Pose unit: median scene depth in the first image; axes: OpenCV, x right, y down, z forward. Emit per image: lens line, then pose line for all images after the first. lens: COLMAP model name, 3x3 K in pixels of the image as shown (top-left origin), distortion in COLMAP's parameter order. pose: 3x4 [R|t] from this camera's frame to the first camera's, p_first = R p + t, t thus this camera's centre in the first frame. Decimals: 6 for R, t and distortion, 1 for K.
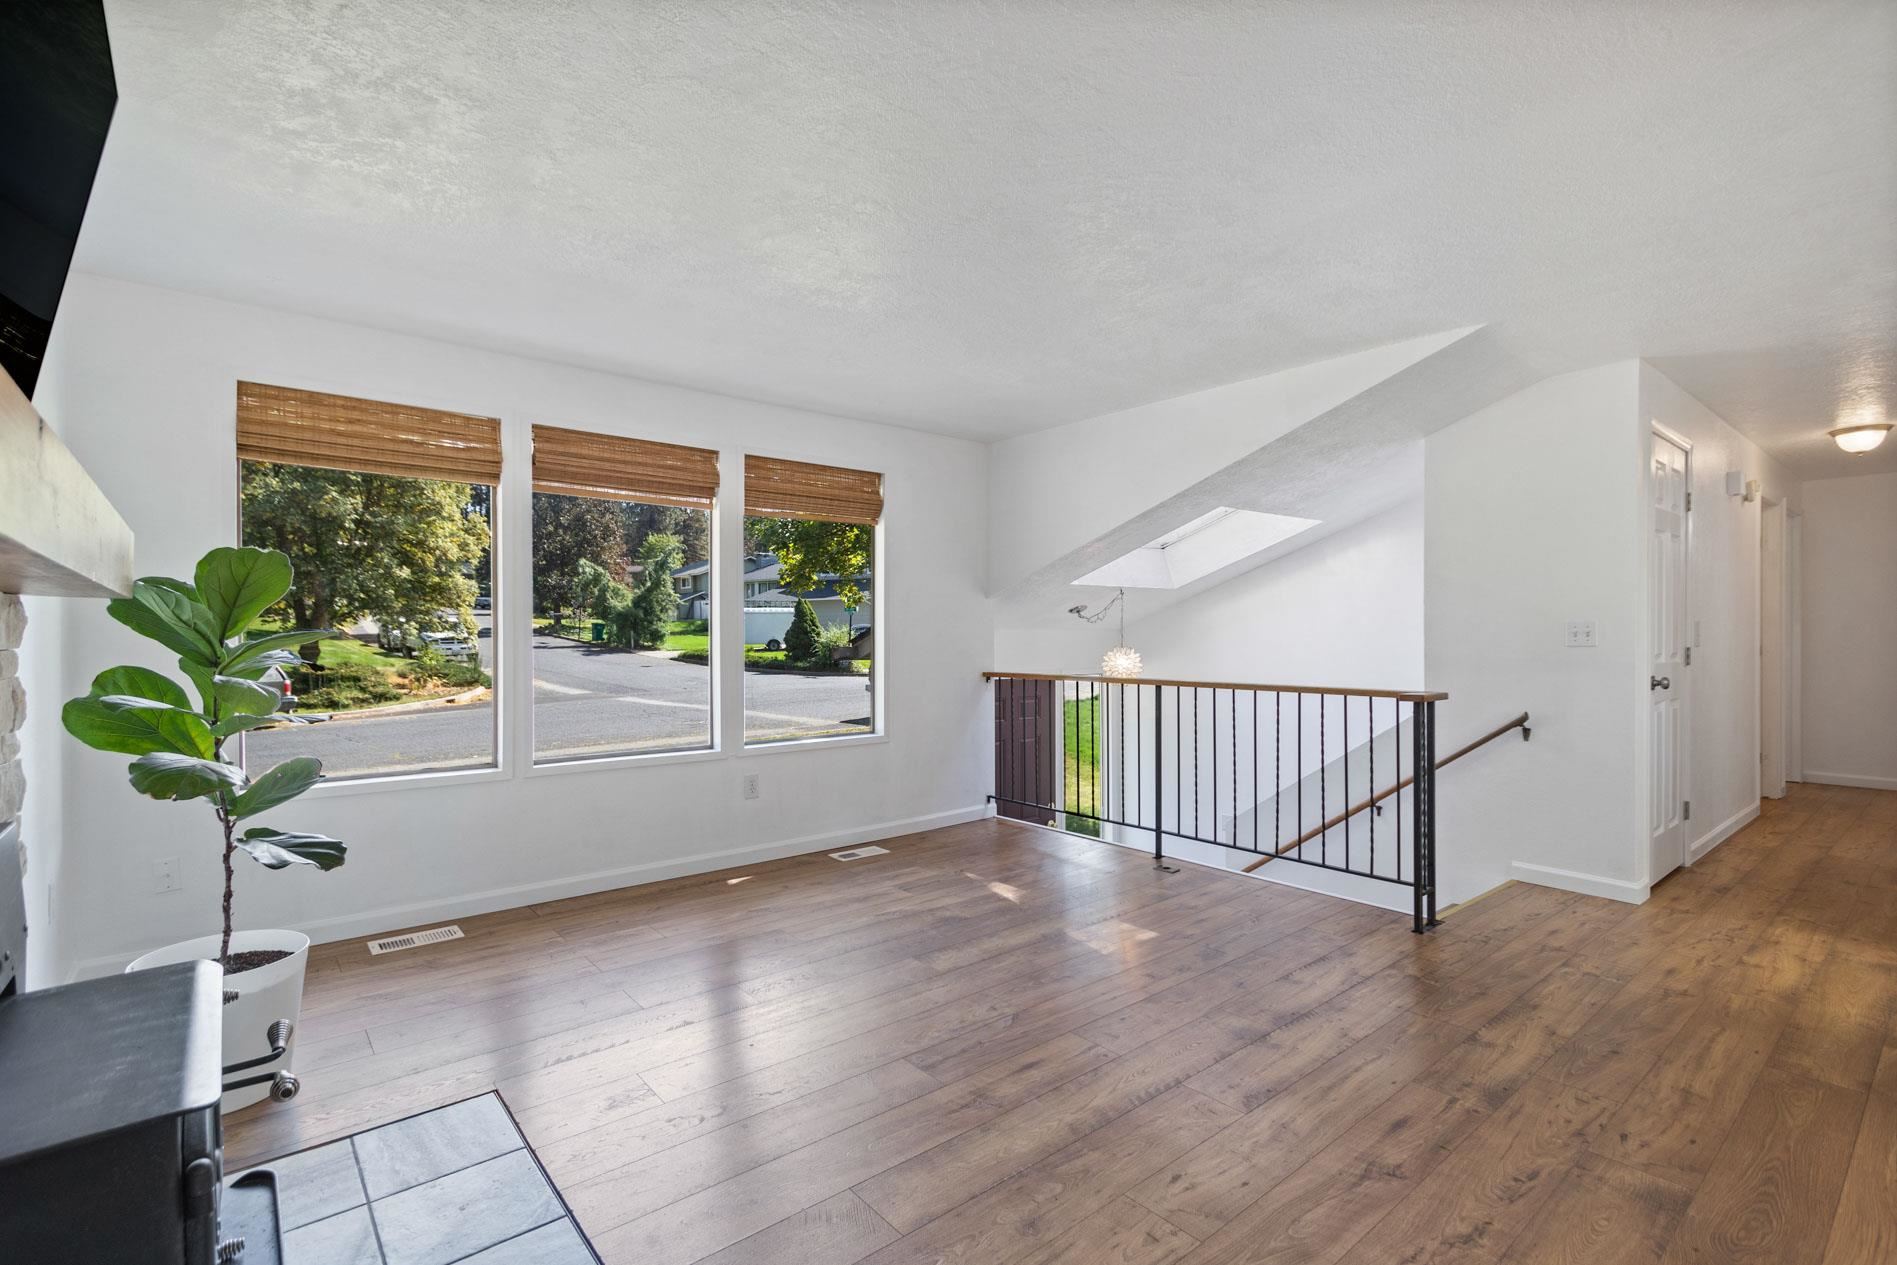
lens RADIAL K [[866.9, 0, 948.5], [0, 866.9, 632.5], [0, 0, 1]] dist [0.002936, 0.000067]
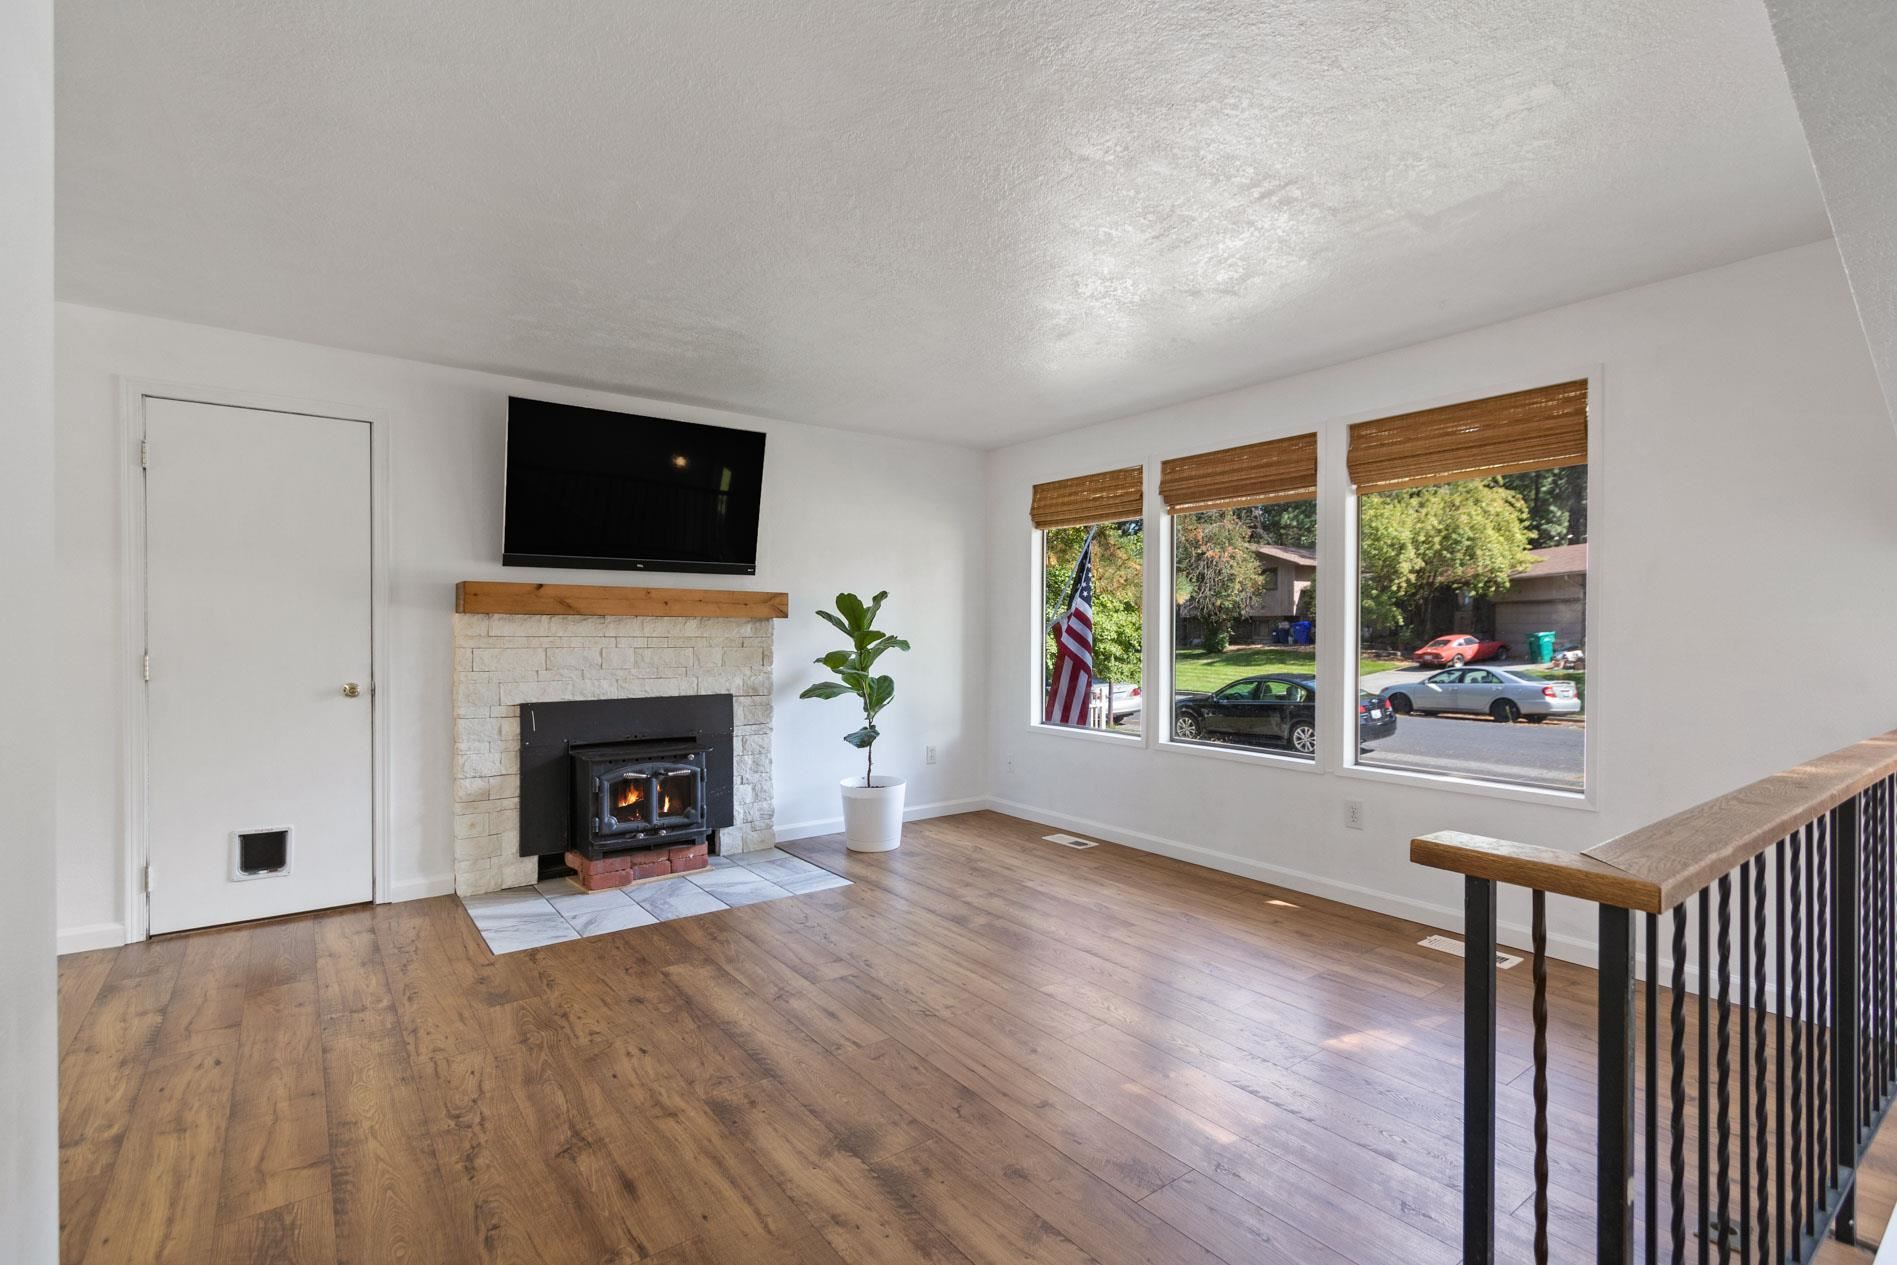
lens RADIAL K [[877.1, 0, 935.2], [0, 877.1, 643.3], [0, 0, 1]] dist [0.003729, 0.000599]
pose [[-0.059295, 0.016063, -0.998111, 0.908024], [-0.004336, 0.999857, 0.016348, -0.004038], [0.998231, 0.005298, -0.059217, 0.890776]]
